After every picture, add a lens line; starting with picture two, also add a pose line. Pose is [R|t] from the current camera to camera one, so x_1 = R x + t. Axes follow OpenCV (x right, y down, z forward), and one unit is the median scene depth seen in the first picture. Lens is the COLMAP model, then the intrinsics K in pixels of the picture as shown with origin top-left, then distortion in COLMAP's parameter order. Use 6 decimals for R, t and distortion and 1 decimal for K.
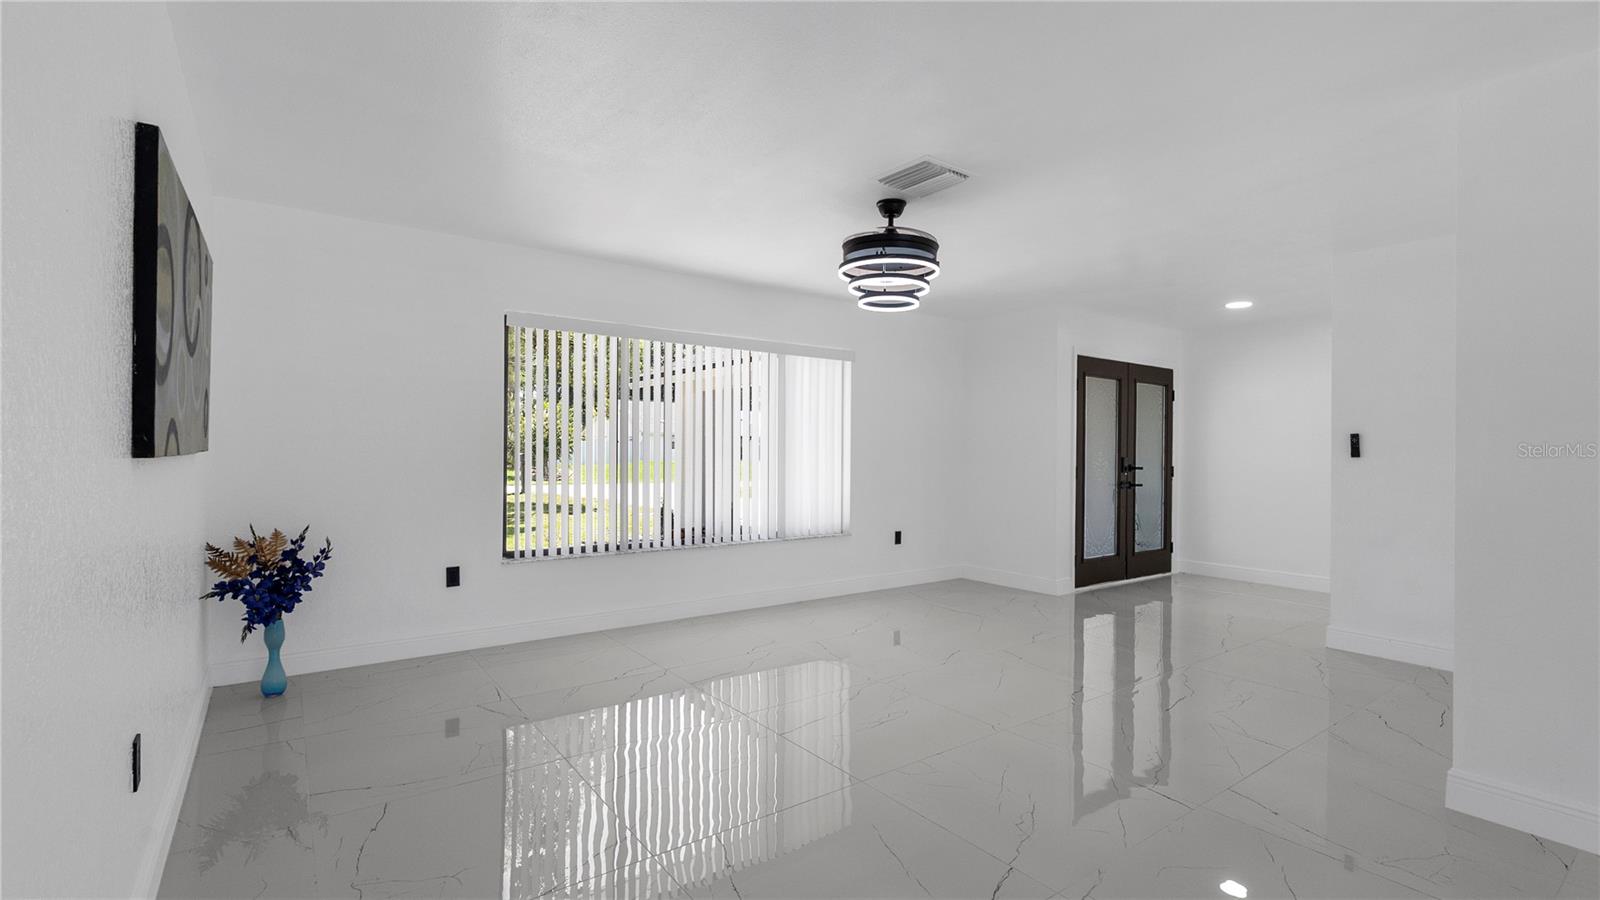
lens RADIAL K [[703.0, 0, 796.8], [0, 703.0, 451.2], [0, 0, 1]] dist [-0.002221, -0.000165]
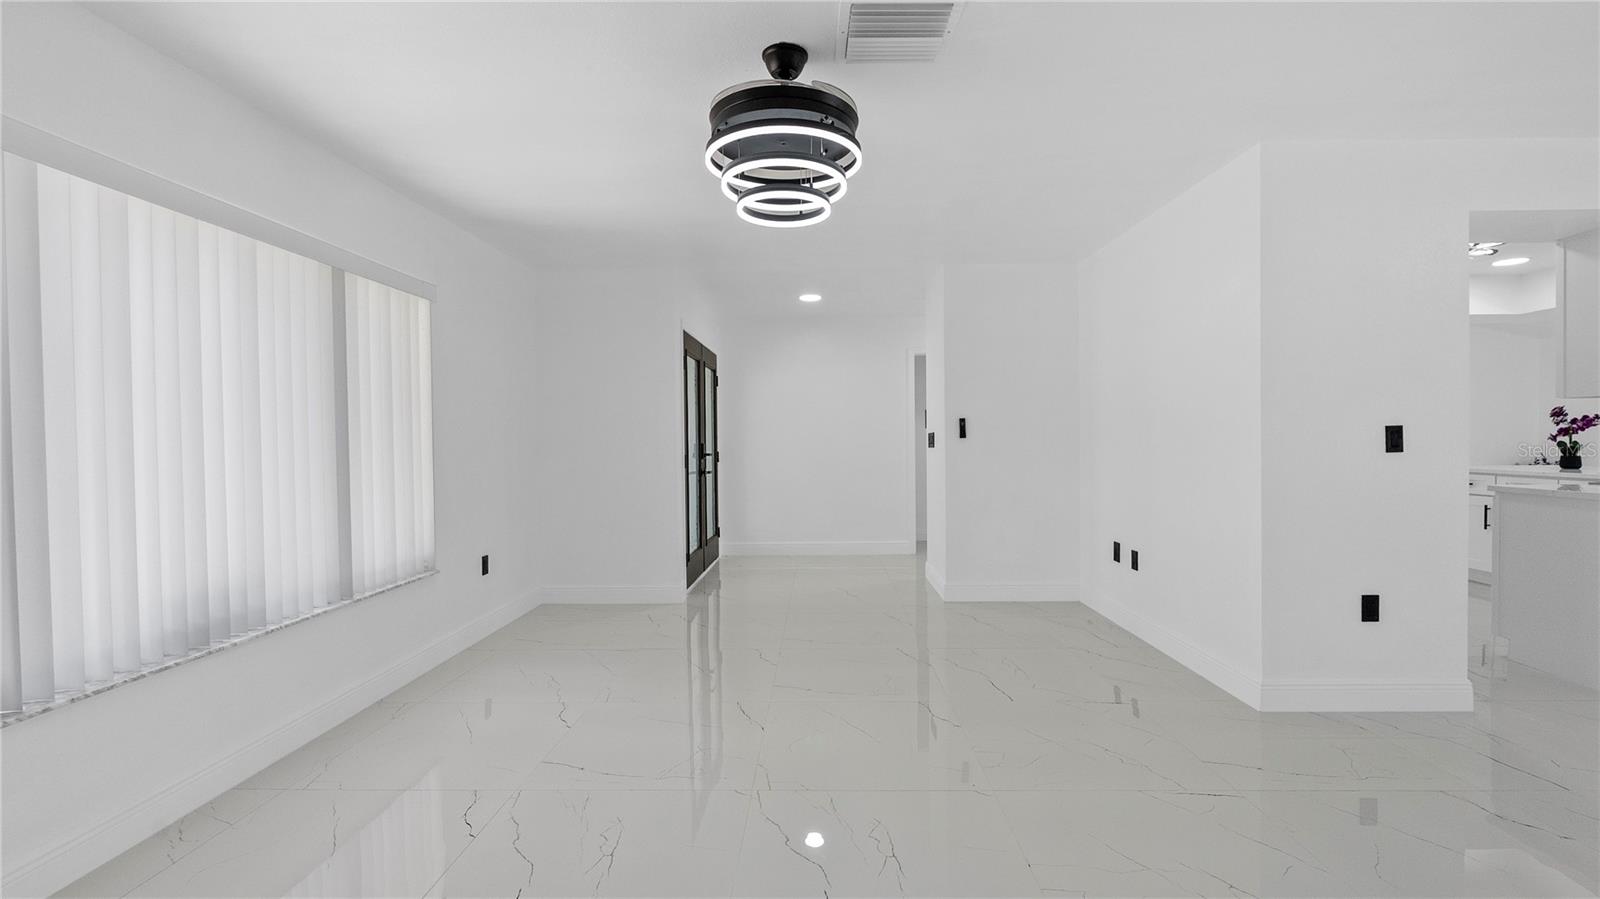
lens RADIAL K [[703.0, 0, 796.8], [0, 703.0, 450.7], [0, 0, 1]] dist [-0.002221, -0.000165]
pose [[0.618382, -0.027504, 0.785396, -0.380005], [0.017099, 0.999622, 0.021543, -0.000214], [-0.785692, 0.000107, 0.618618, 0.589900]]
